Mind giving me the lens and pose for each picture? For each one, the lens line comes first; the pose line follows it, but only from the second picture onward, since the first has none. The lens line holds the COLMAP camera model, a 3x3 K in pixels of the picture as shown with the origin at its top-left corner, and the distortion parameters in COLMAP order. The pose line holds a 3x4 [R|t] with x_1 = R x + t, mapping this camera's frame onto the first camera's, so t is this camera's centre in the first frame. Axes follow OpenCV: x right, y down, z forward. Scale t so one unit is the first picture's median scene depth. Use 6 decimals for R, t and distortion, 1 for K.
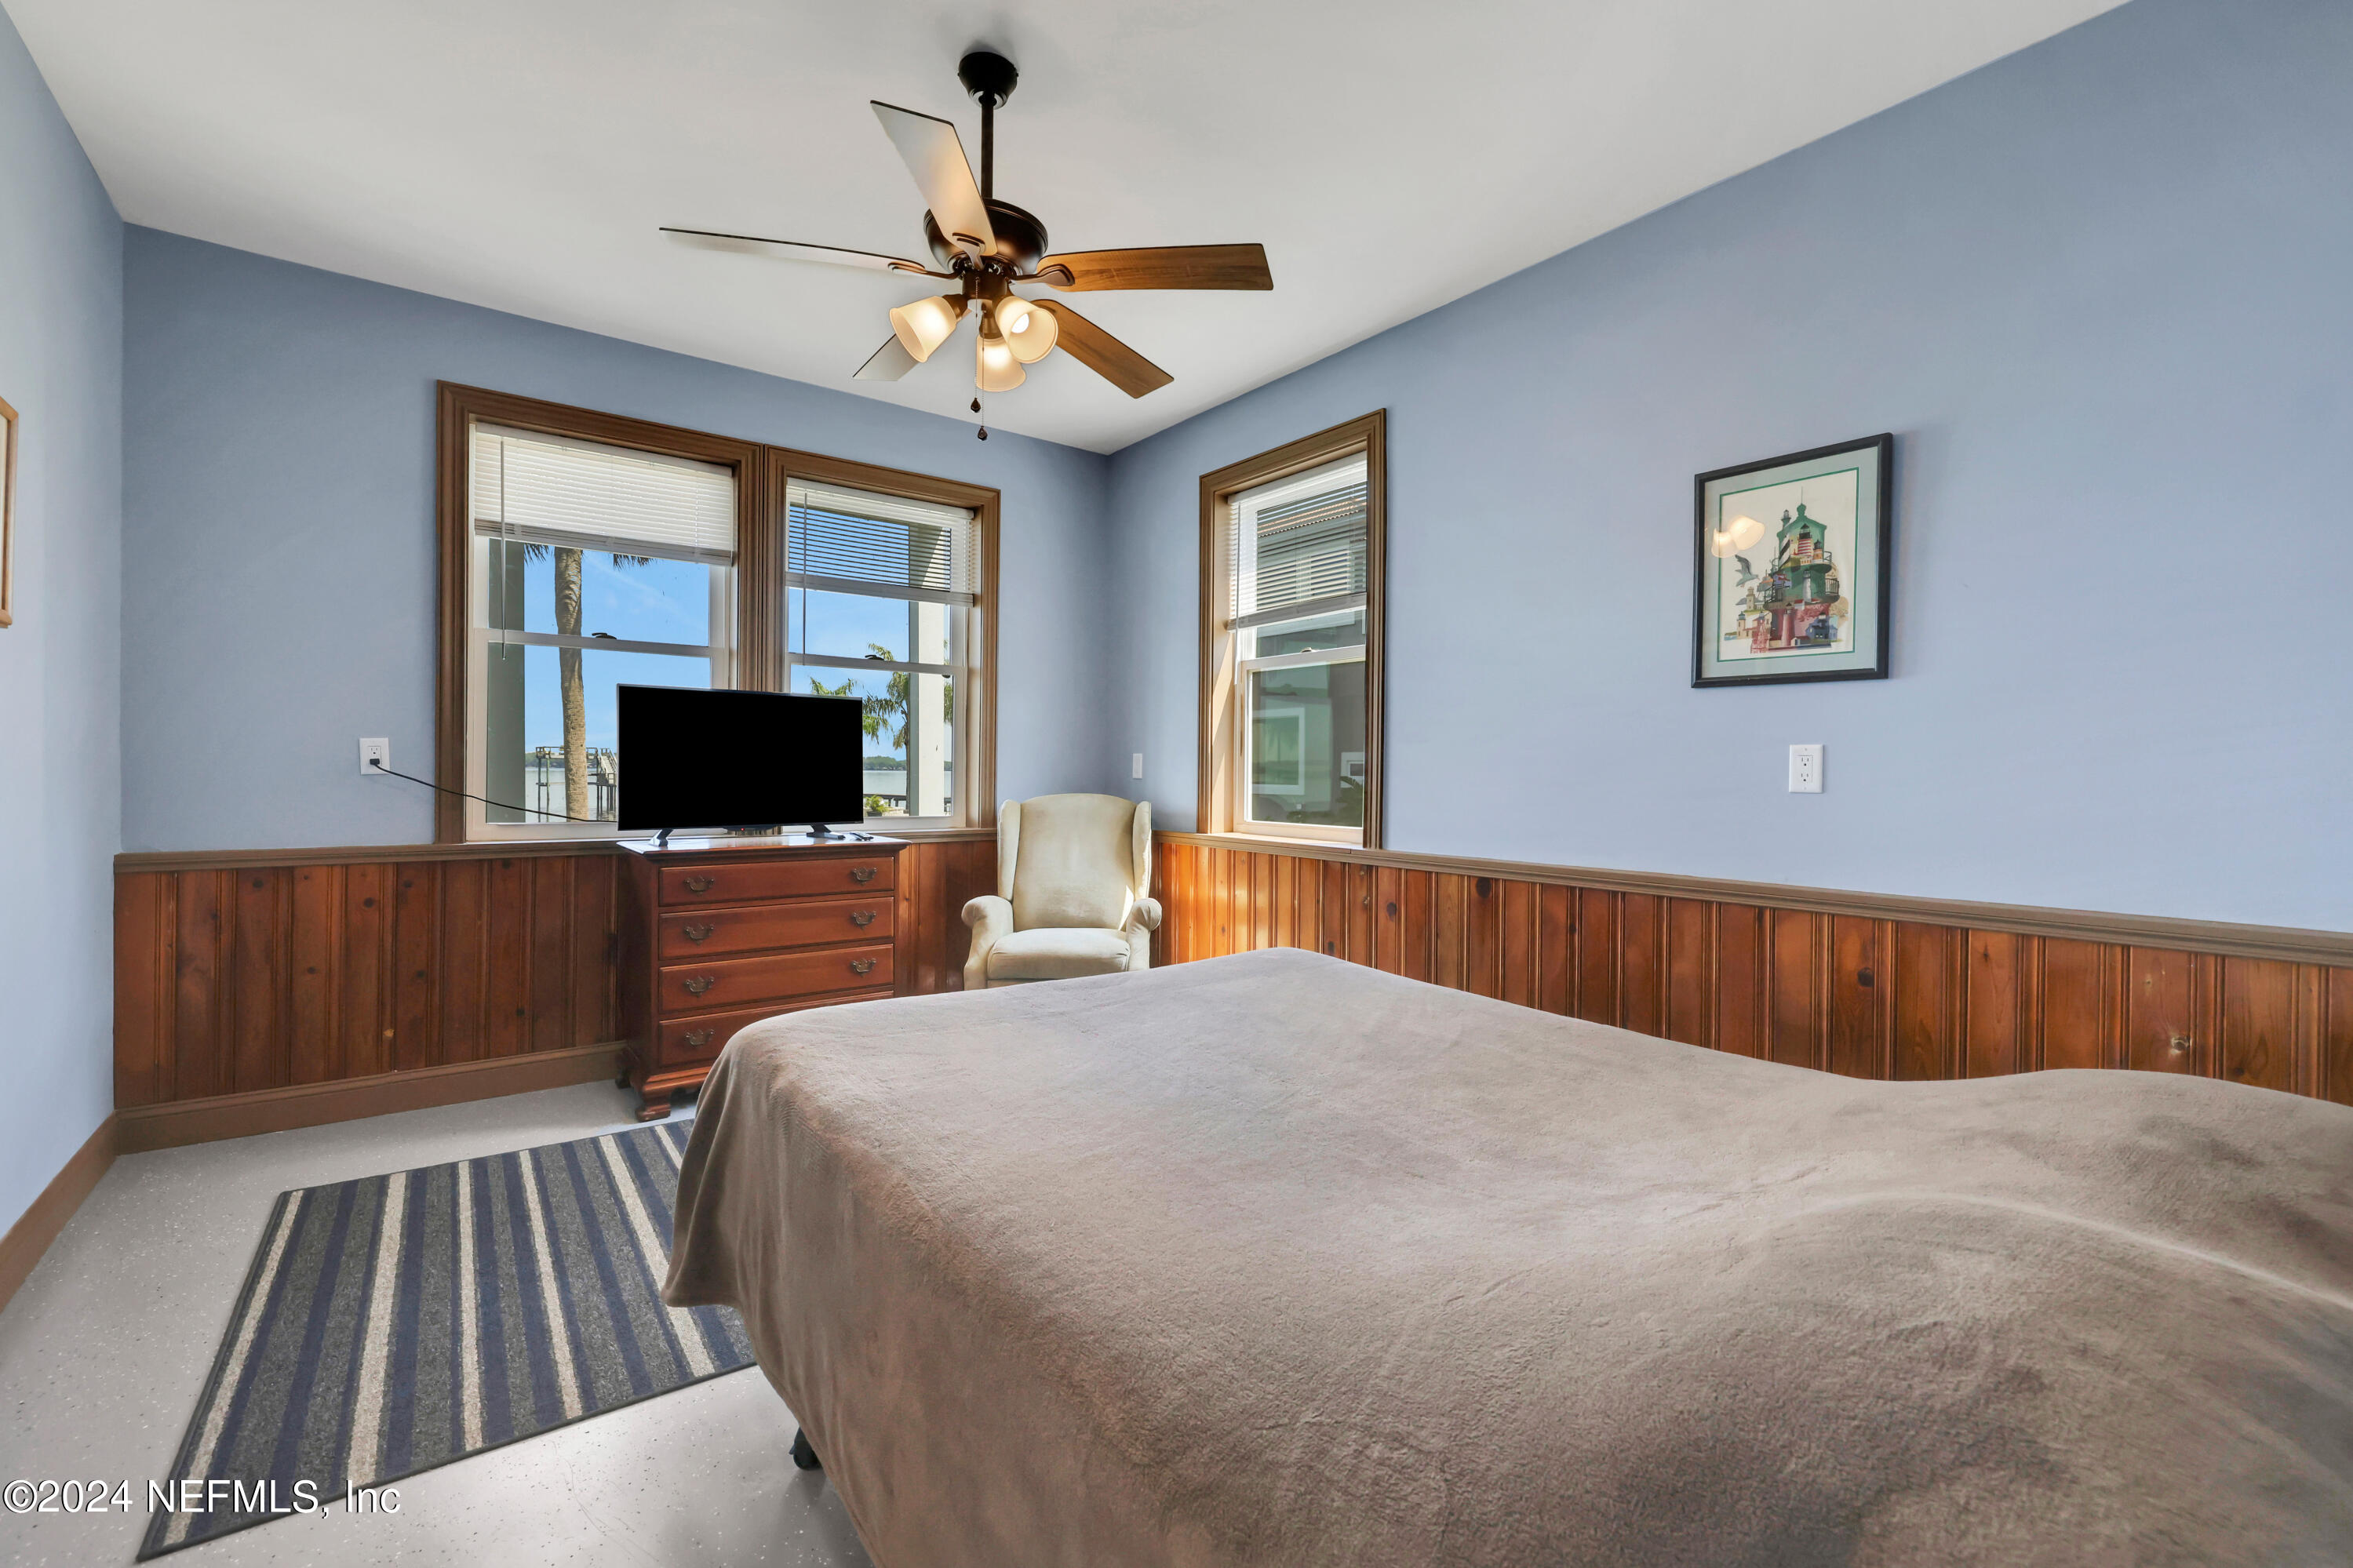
lens RADIAL K [[993.7, 0, 1173.0], [0, 993.7, 781.4], [0, 0, 1]] dist [-0.002980, 0.000105]
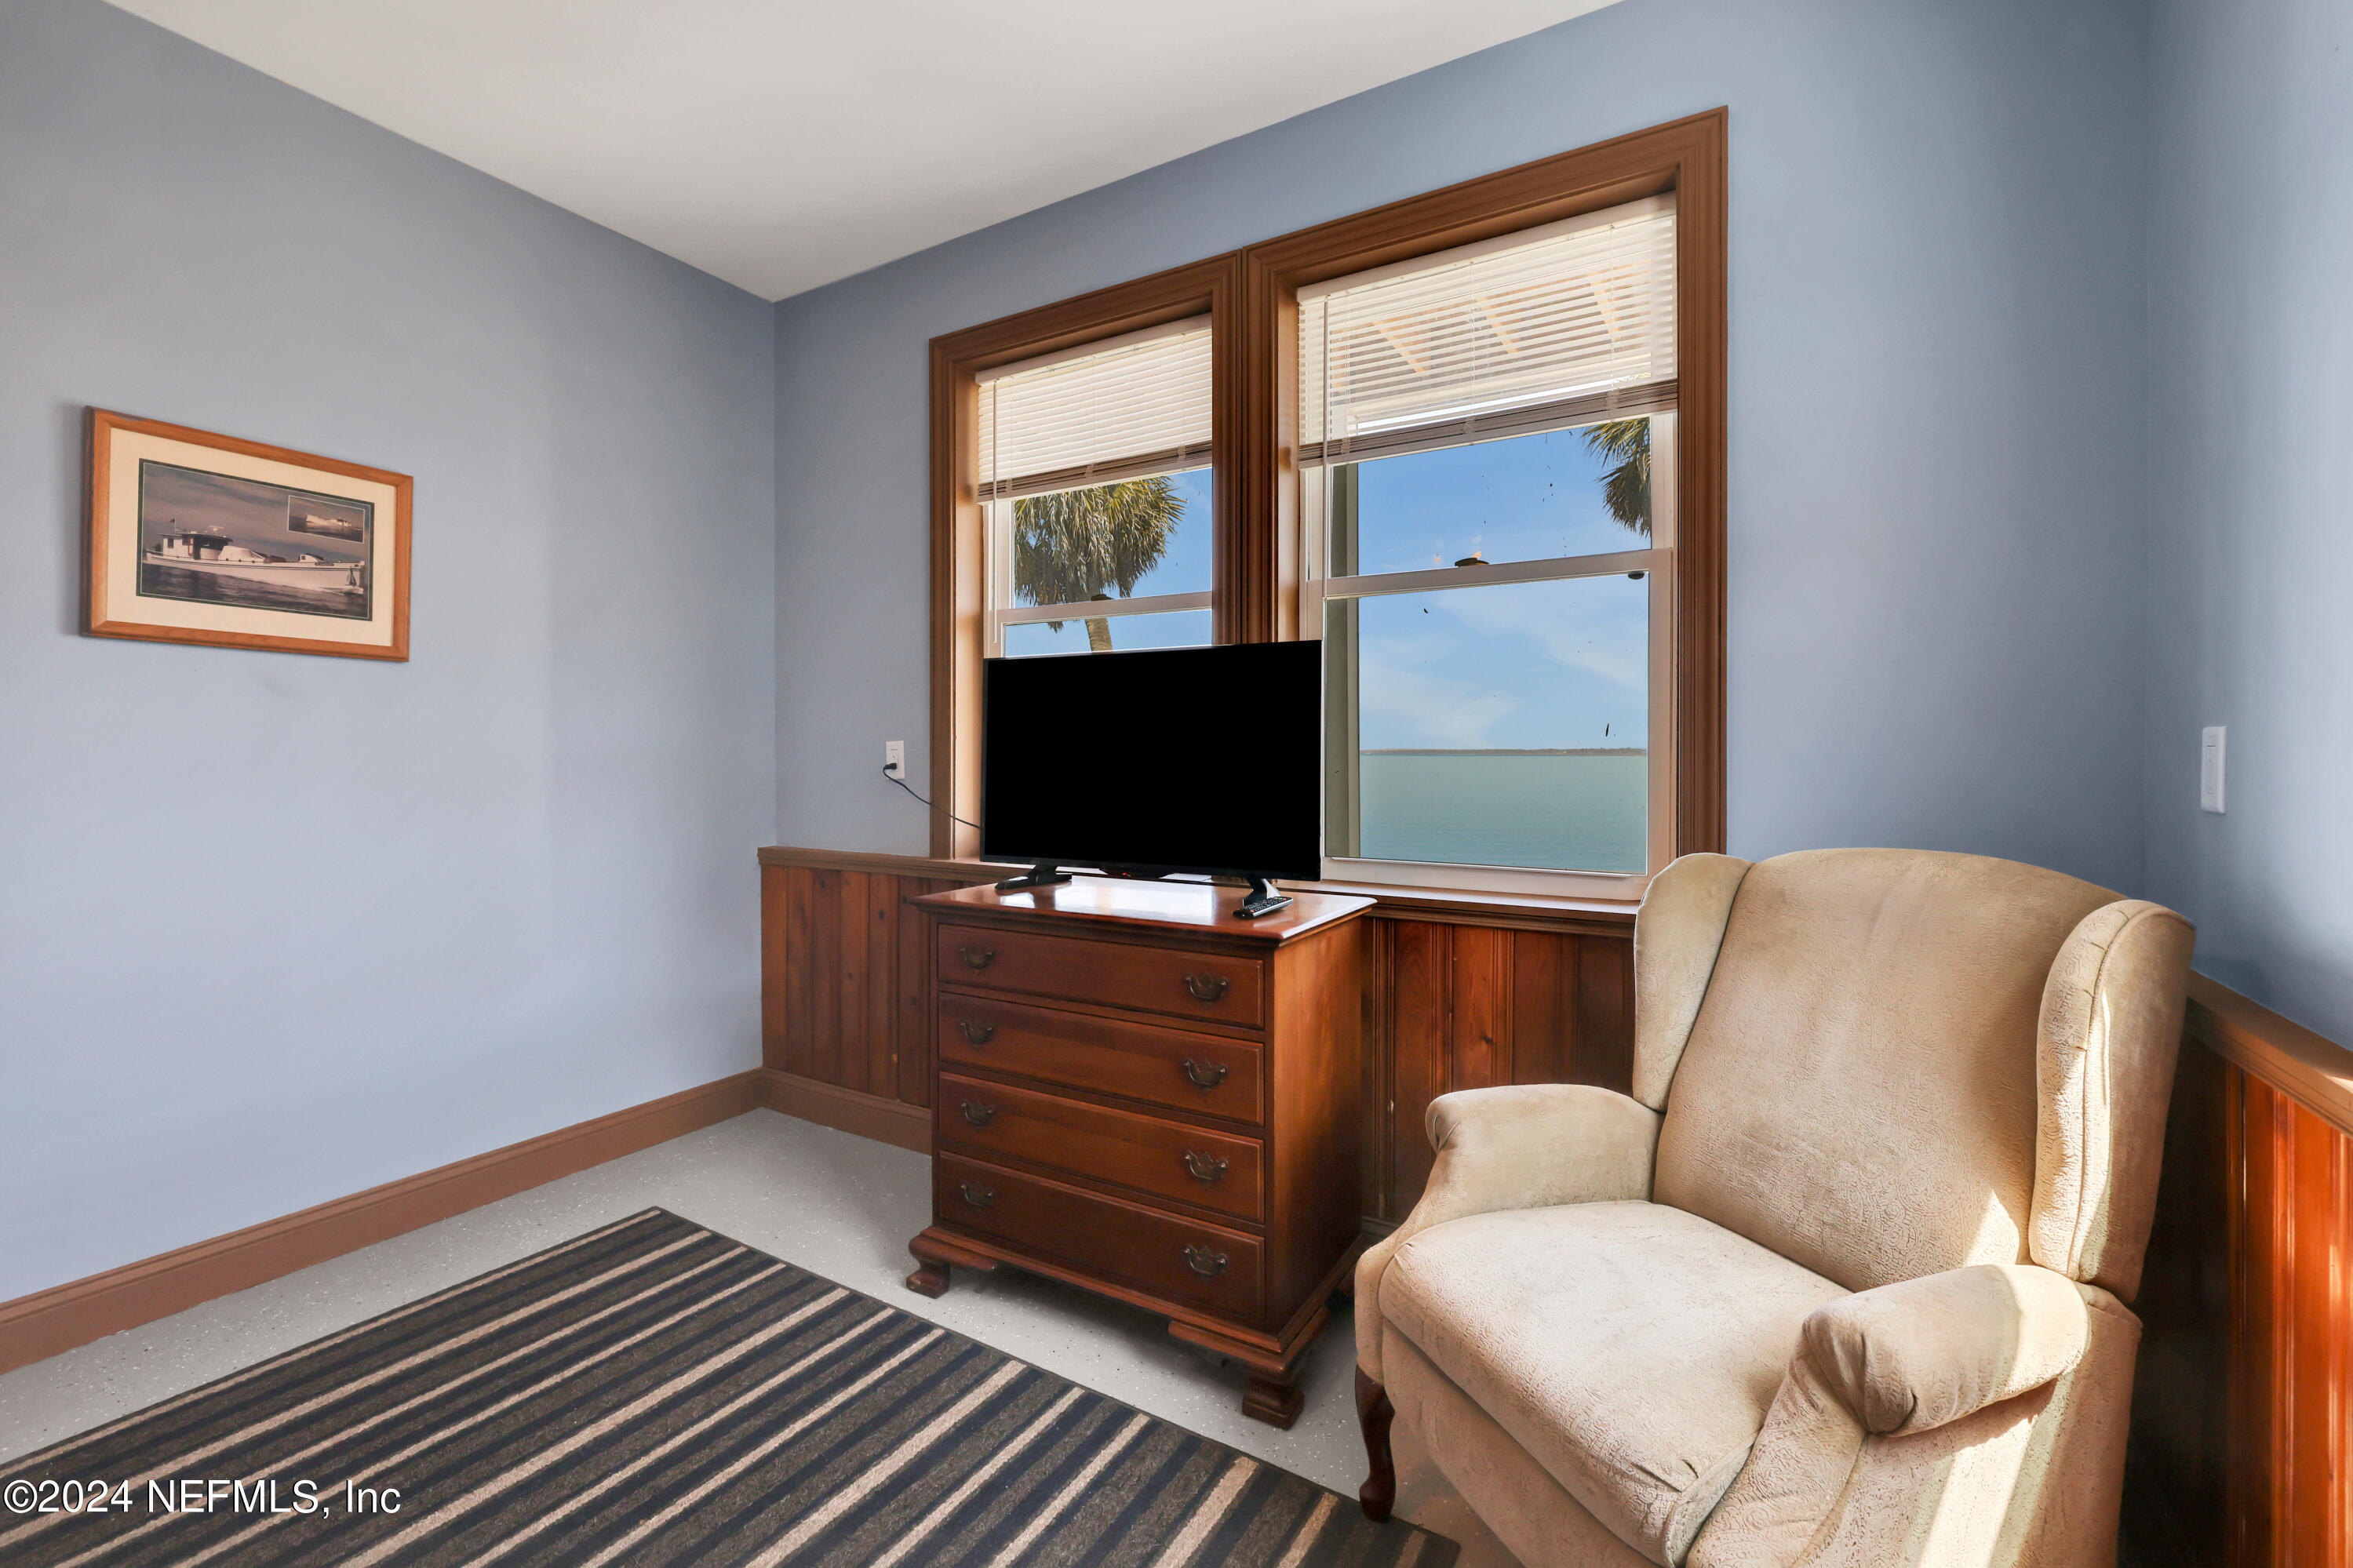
lens RADIAL K [[993.7, 0, 1173.4], [0, 993.7, 759.0], [0, 0, 1]] dist [-0.002980, 0.000105]
pose [[0.376394, -0.001388, -0.926458, 0.175496], [-0.004226, 0.999986, -0.003215, -0.025320], [0.926450, 0.005125, 0.376383, 0.893088]]
